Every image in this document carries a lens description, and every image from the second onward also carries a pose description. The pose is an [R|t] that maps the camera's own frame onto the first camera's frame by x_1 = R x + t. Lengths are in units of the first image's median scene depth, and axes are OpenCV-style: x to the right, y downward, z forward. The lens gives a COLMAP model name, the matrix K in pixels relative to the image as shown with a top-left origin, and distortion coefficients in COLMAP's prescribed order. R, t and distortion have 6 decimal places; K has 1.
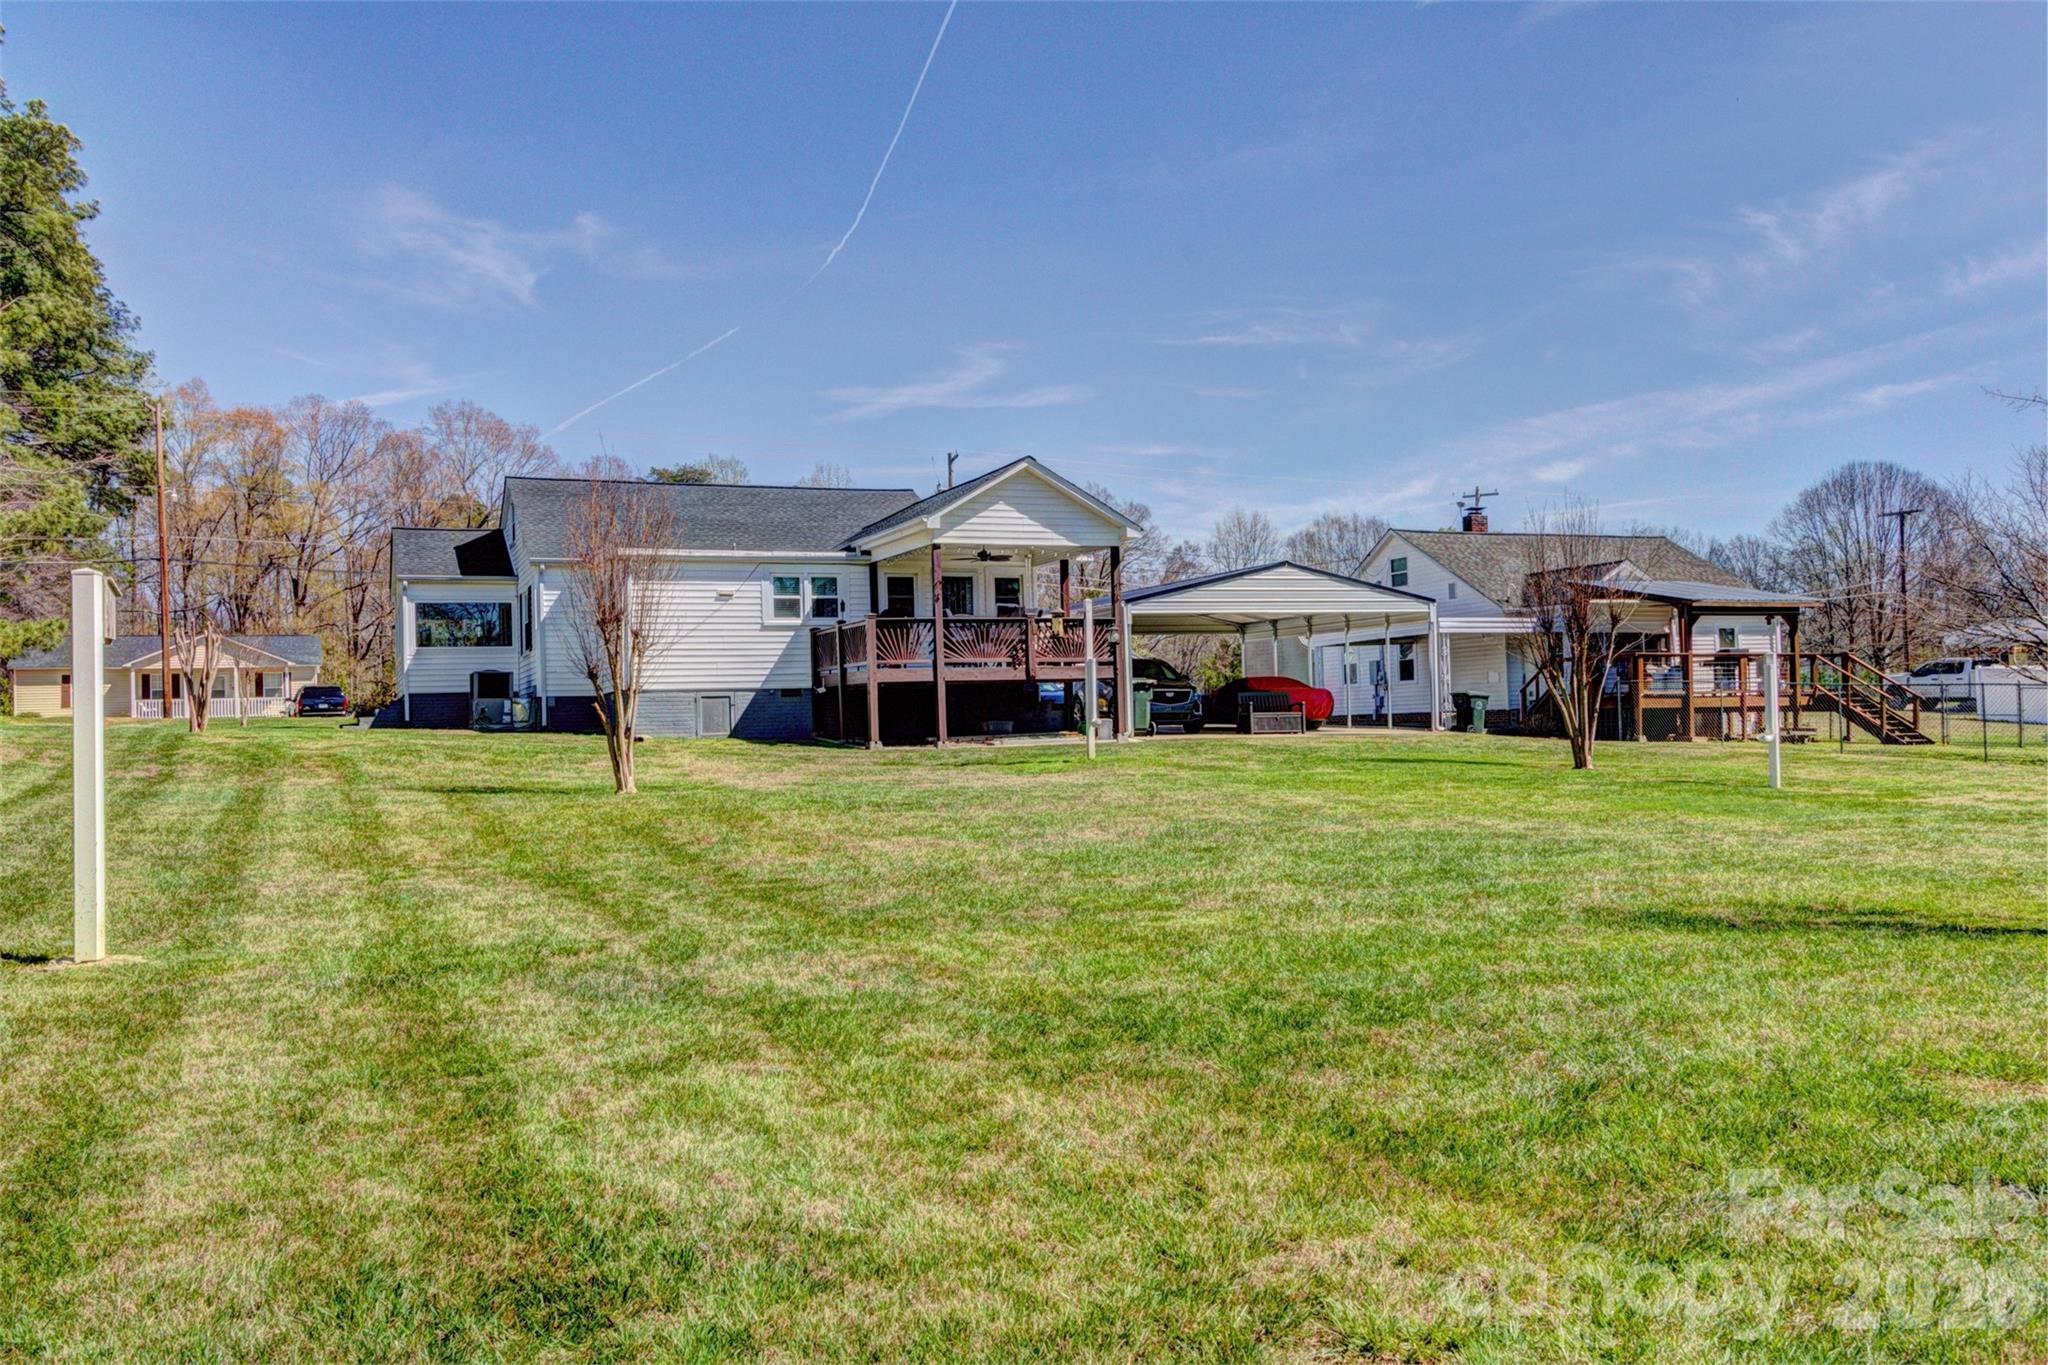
lens RADIAL K [[1452.6, 0, 1024.0], [0, 1452.6, 682.5], [0, 0, 1]] dist [-0.042761, -0.001871]
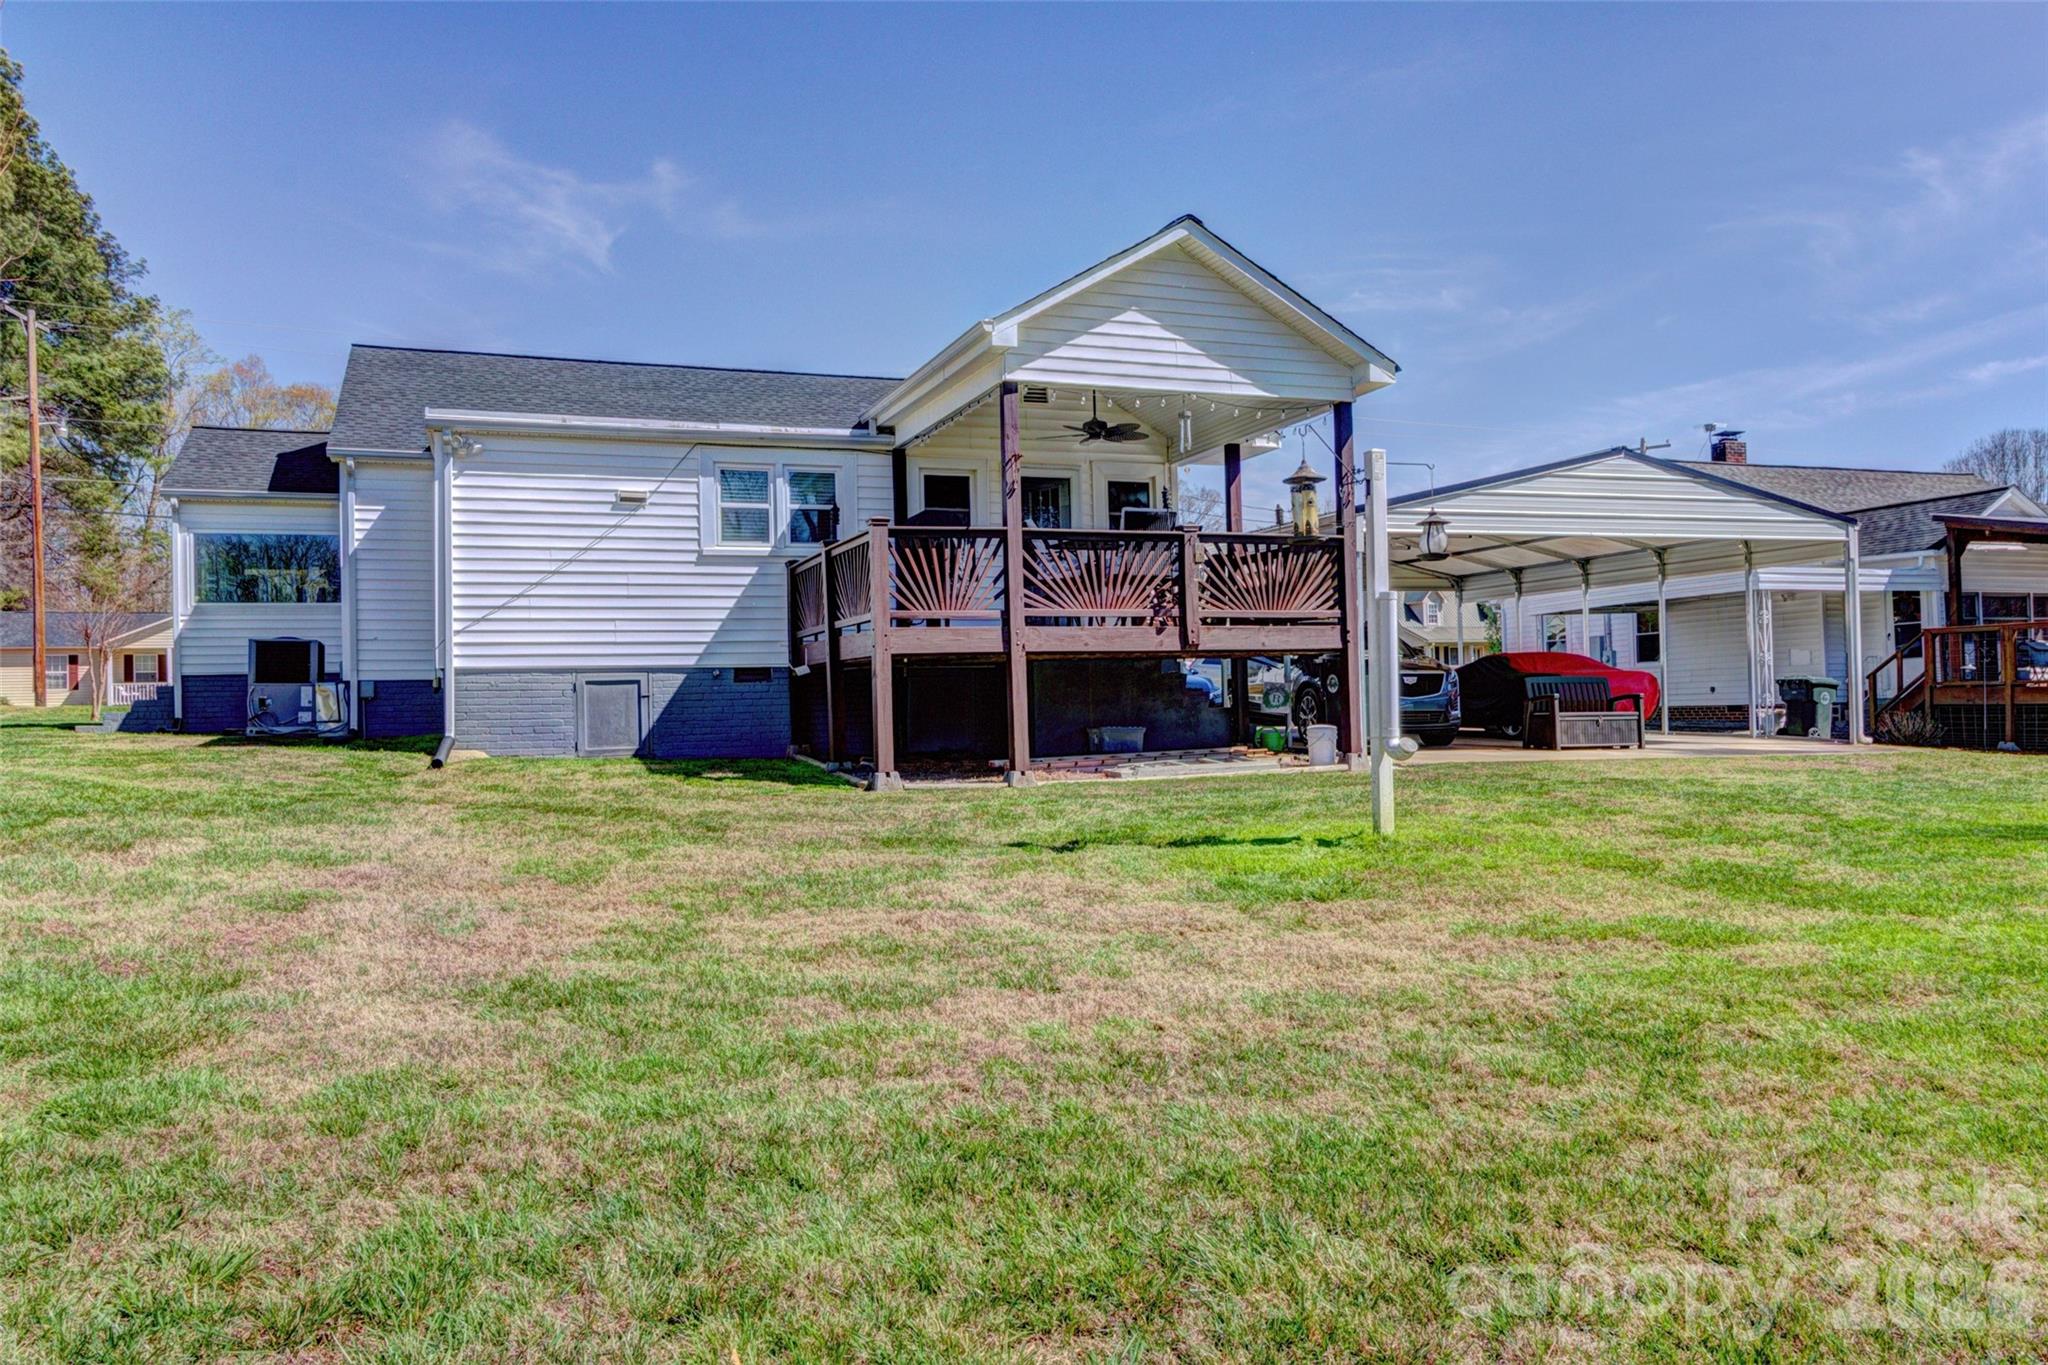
lens RADIAL K [[1507.9, 0, 1024.0], [0, 1507.9, 682.5], [0, 0, 1]] dist [-0.132922, -0.000521]
pose [[0.998733, 0.003185, -0.050216, -0.025527], [-0.002685, 0.999946, 0.010005, 0.003913], [0.050245, -0.009858, 0.998688, 0.424259]]
